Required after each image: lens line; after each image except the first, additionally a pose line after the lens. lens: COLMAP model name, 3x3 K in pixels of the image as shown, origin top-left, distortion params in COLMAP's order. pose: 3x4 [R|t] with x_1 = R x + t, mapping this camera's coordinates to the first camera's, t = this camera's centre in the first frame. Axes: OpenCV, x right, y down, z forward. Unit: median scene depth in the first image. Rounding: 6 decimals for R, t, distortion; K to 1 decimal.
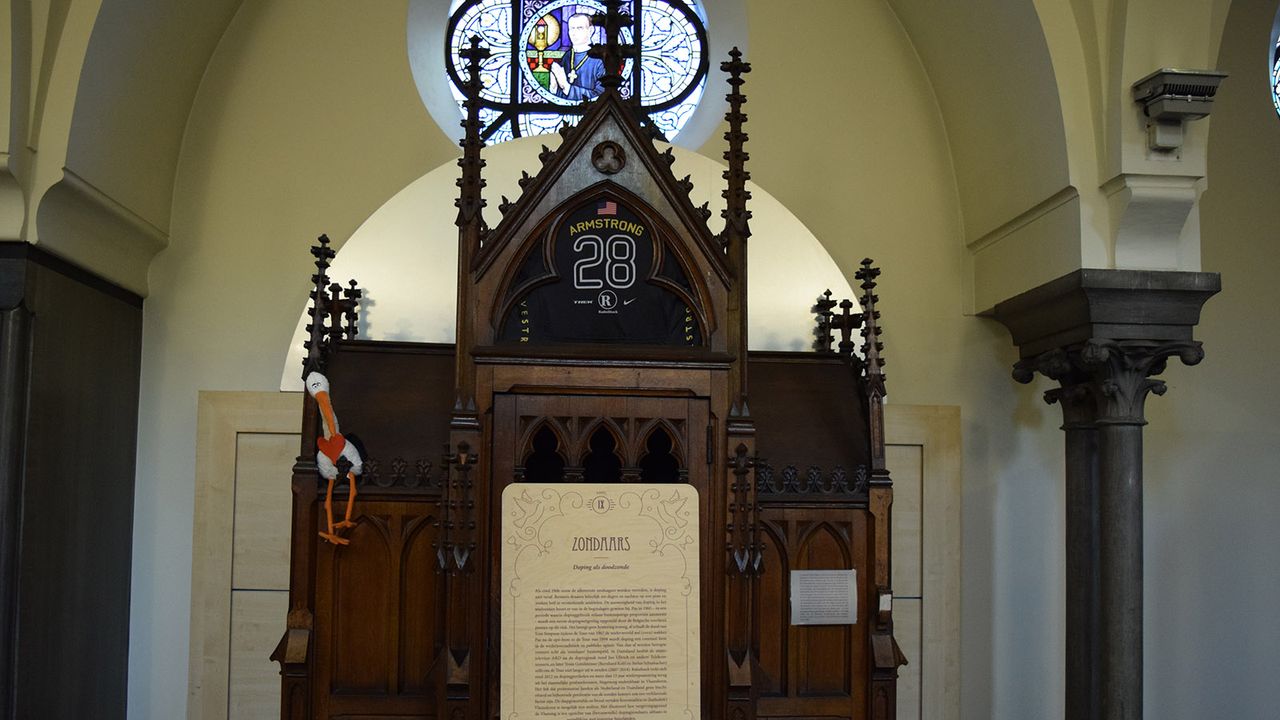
lens RADIAL K [[1271.1, 0, 638.8], [0, 1271.1, 362.4], [0, 0, 1]] dist [-0.106616, 0.000000]
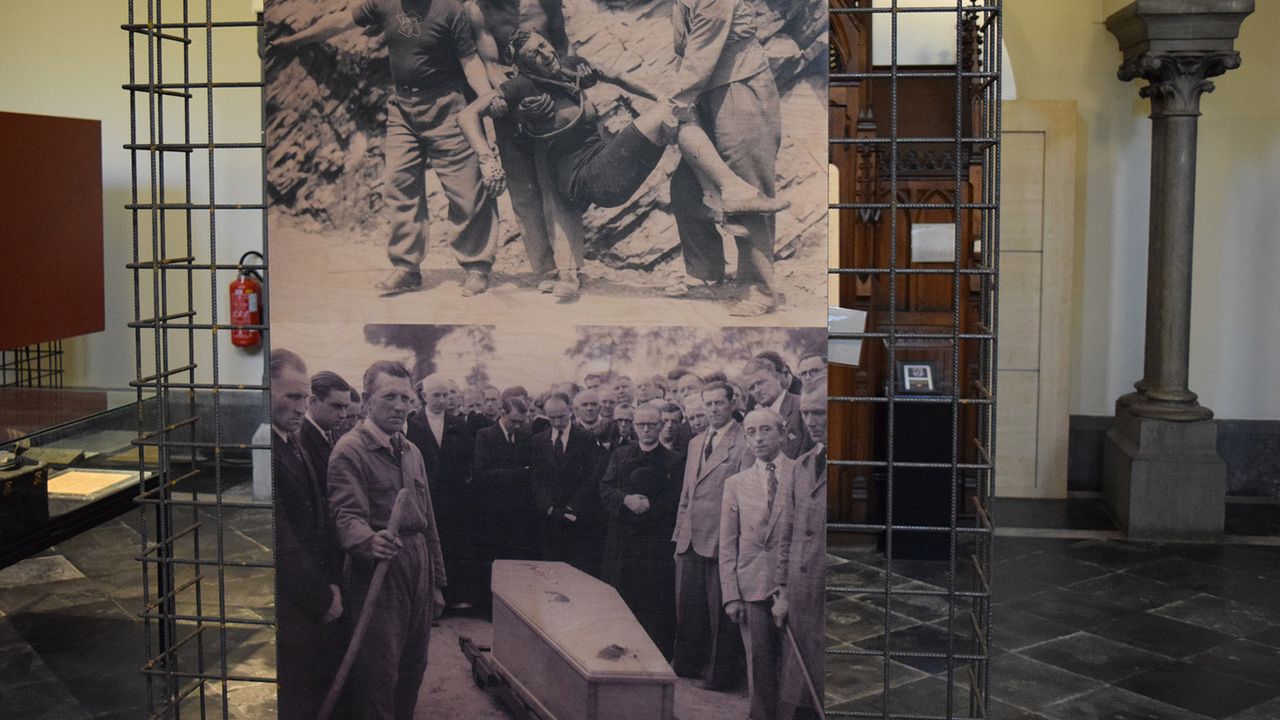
lens RADIAL K [[1454.9, 0, 636.0], [0, 1454.9, 359.2], [0, 0, 1]] dist [0.051159, 0.000000]
pose [[0.980601, 0.016217, -0.195345, 0.138024], [0.027921, 0.974853, 0.221092, -0.060826], [0.194018, -0.222257, 0.955489, -0.677102]]
